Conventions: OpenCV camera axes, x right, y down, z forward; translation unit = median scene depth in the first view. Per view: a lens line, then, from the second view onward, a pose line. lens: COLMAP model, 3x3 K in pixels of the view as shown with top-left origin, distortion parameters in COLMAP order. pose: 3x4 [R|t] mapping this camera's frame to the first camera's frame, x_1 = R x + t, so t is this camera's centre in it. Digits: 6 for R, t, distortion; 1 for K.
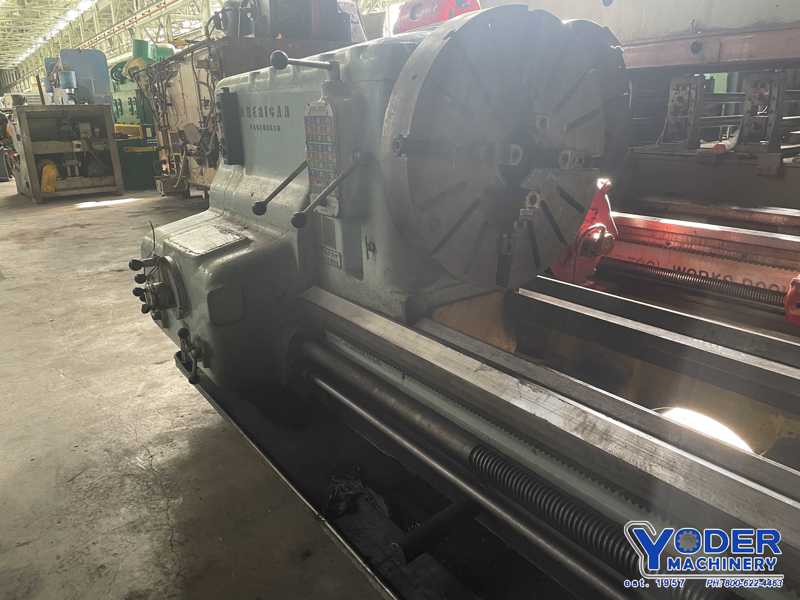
lens RADIAL K [[597.7, 0, 400.0], [0, 597.7, 300.0], [0, 0, 1]] dist [0.087295, -0.097524]
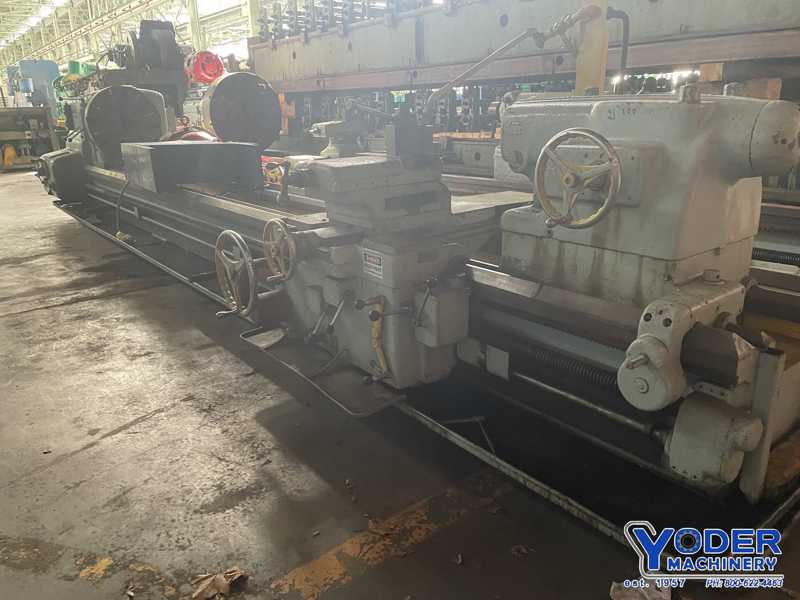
lens RADIAL K [[597.0, 0, 395.1], [0, 597.0, 303.2], [0, 0, 1]] dist [0.090587, -0.104648]
pose [[0.999294, -0.014799, 0.034545, 0.334452], [0.014597, 0.999875, 0.006081, 0.176488], [-0.034631, -0.005573, 0.999385, -0.564014]]
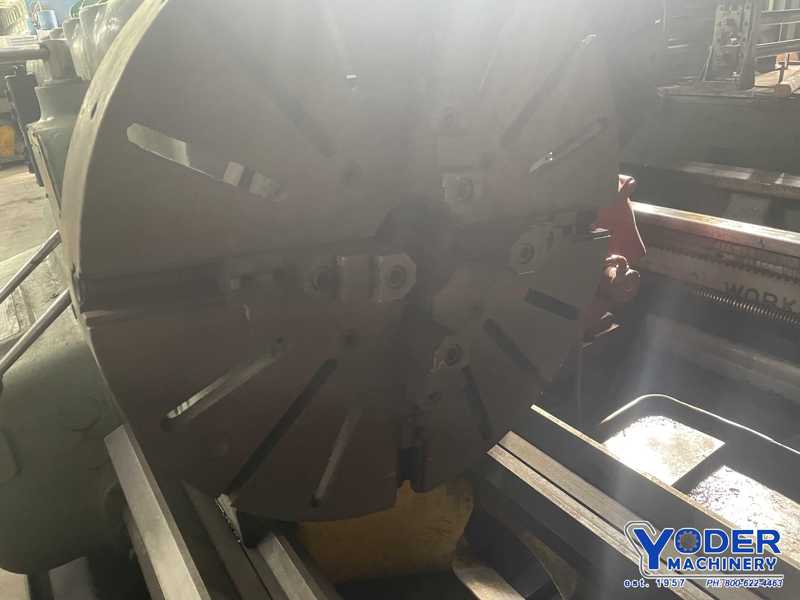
lens RADIAL K [[597.7, 0, 400.0], [0, 597.7, 300.0], [0, 0, 1]] dist [0.087295, -0.097524]
pose [[0.998611, -0.031981, -0.041880, 0.045411], [0.036562, 0.992849, 0.113642, -0.059036], [0.037946, -0.115015, 0.992639, 0.125627]]
